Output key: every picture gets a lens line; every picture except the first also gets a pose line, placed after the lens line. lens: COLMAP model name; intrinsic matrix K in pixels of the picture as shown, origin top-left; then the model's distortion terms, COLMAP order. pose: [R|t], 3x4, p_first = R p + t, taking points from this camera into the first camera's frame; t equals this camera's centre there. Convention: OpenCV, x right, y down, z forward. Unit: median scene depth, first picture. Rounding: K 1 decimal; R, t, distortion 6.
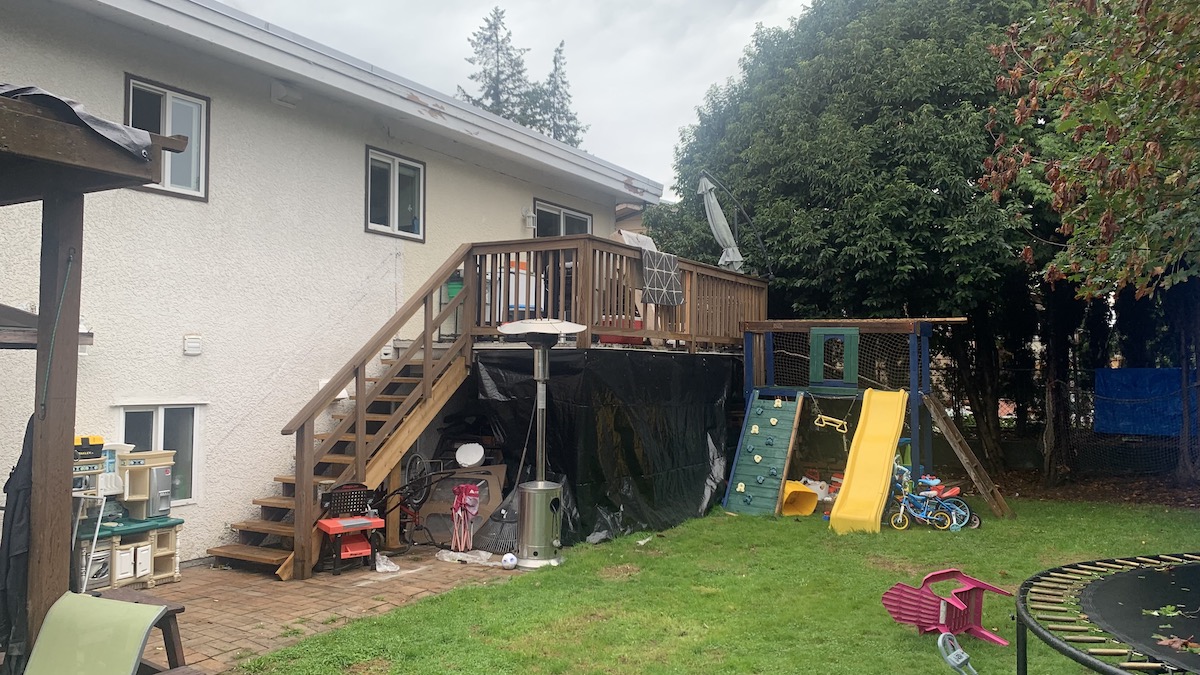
lens RADIAL K [[921.6, 0, 600.0], [0, 921.6, 337.5], [0, 0, 1]] dist [0.069408, -0.096421]
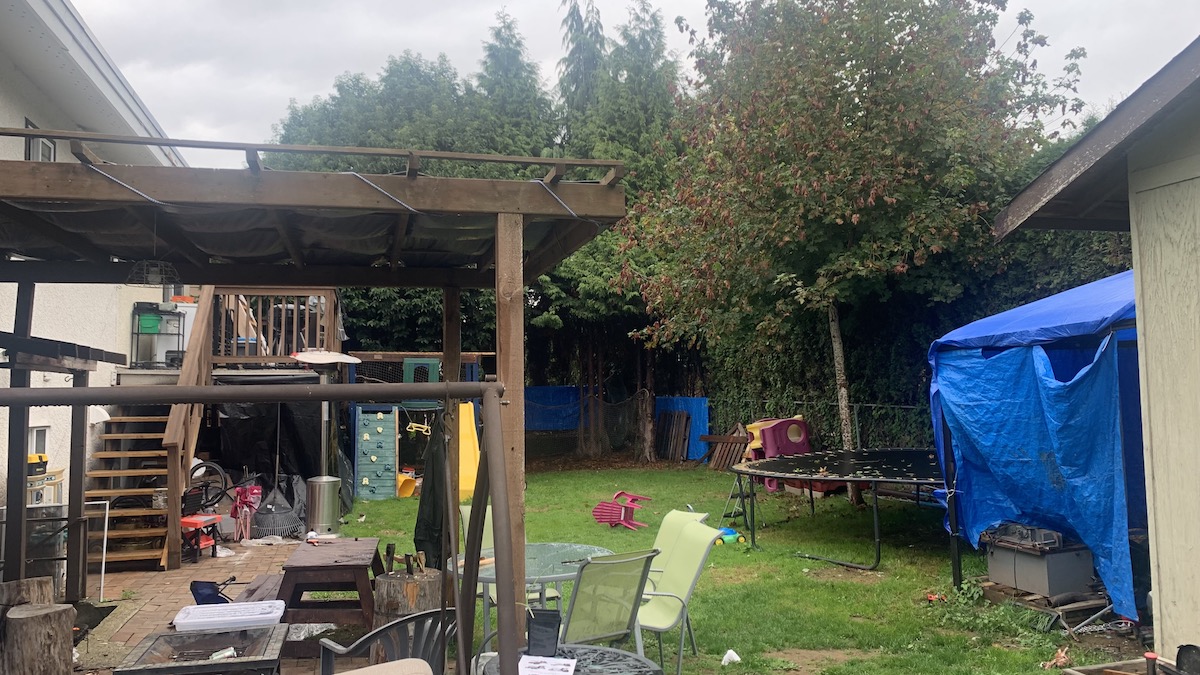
lens RADIAL K [[921.6, 0, 600.0], [0, 921.6, 337.5], [0, 0, 1]] dist [0.069408, -0.096421]
pose [[0.704500, 0.024083, 0.709295, -0.536573], [-0.002505, 0.999502, -0.031448, 0.000570], [-0.709699, 0.020378, 0.704210, -0.151801]]
